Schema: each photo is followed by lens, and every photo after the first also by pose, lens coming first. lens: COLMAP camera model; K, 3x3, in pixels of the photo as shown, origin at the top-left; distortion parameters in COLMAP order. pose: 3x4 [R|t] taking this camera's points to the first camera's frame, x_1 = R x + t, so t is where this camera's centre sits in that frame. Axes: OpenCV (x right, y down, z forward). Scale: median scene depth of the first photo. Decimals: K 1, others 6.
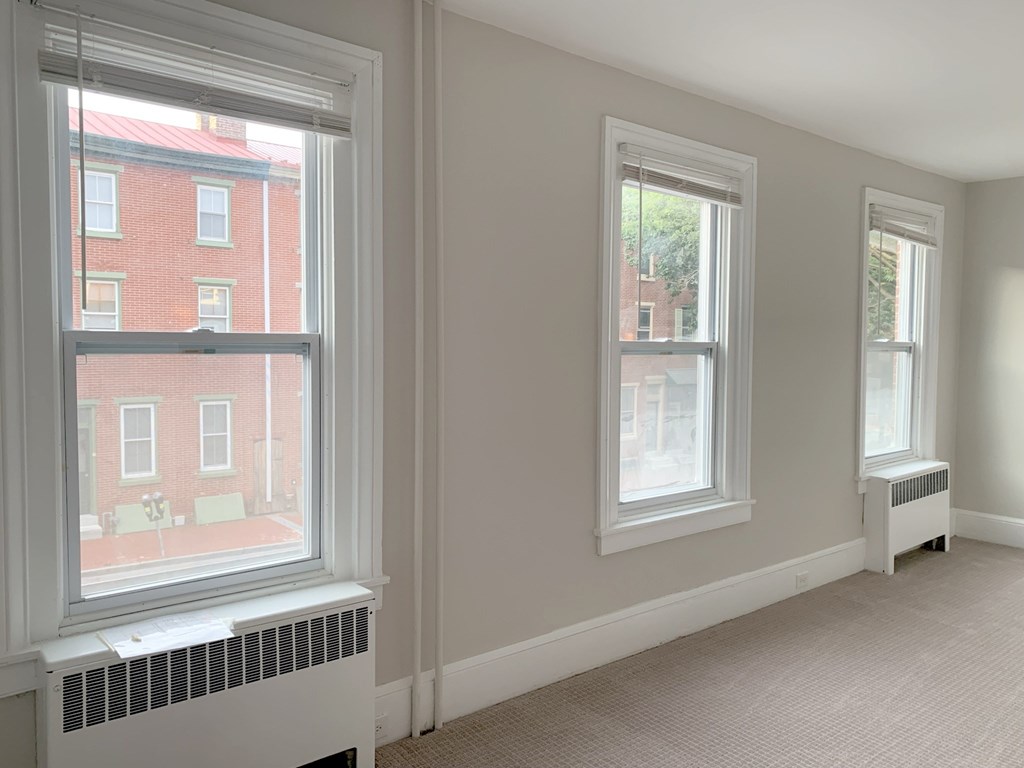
lens RADIAL K [[781.6, 0, 512.2], [0, 781.6, 385.5], [0, 0, 1]] dist [0.012939, -0.010645]
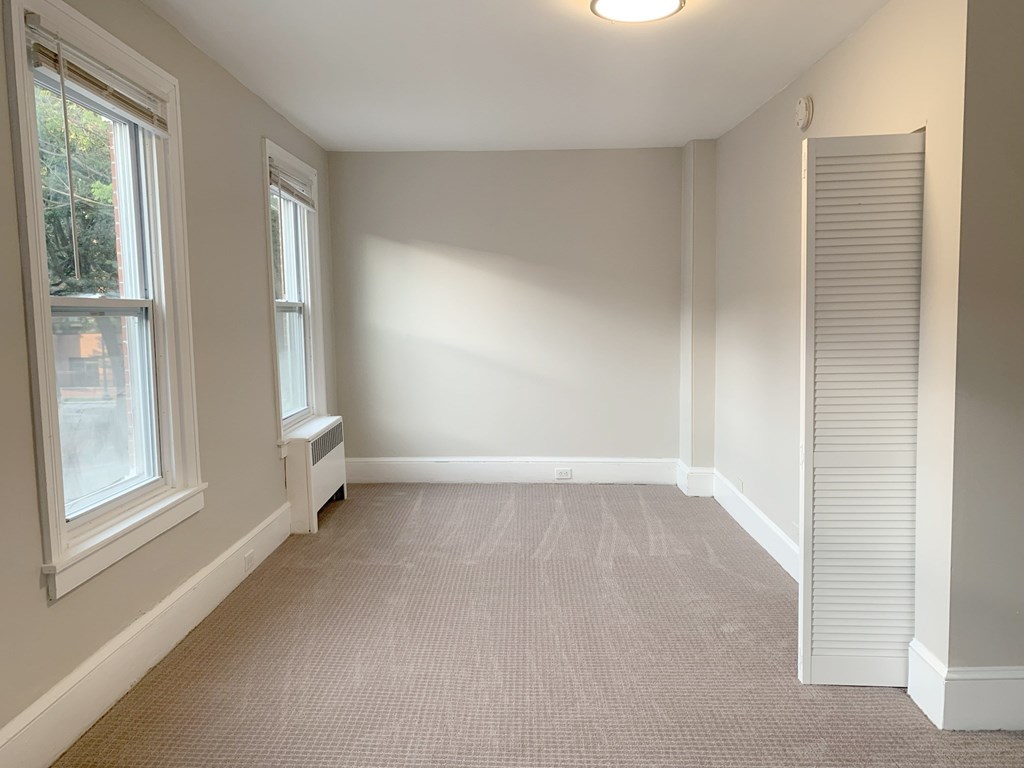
lens RADIAL K [[781.6, 0, 510.1], [0, 781.6, 379.3], [0, 0, 1]] dist [0.012939, -0.010645]
pose [[0.653953, -0.085986, 0.751633, -0.093900], [0.063948, 0.996247, 0.058333, 0.002597], [-0.753828, 0.009918, 0.656997, 0.150767]]
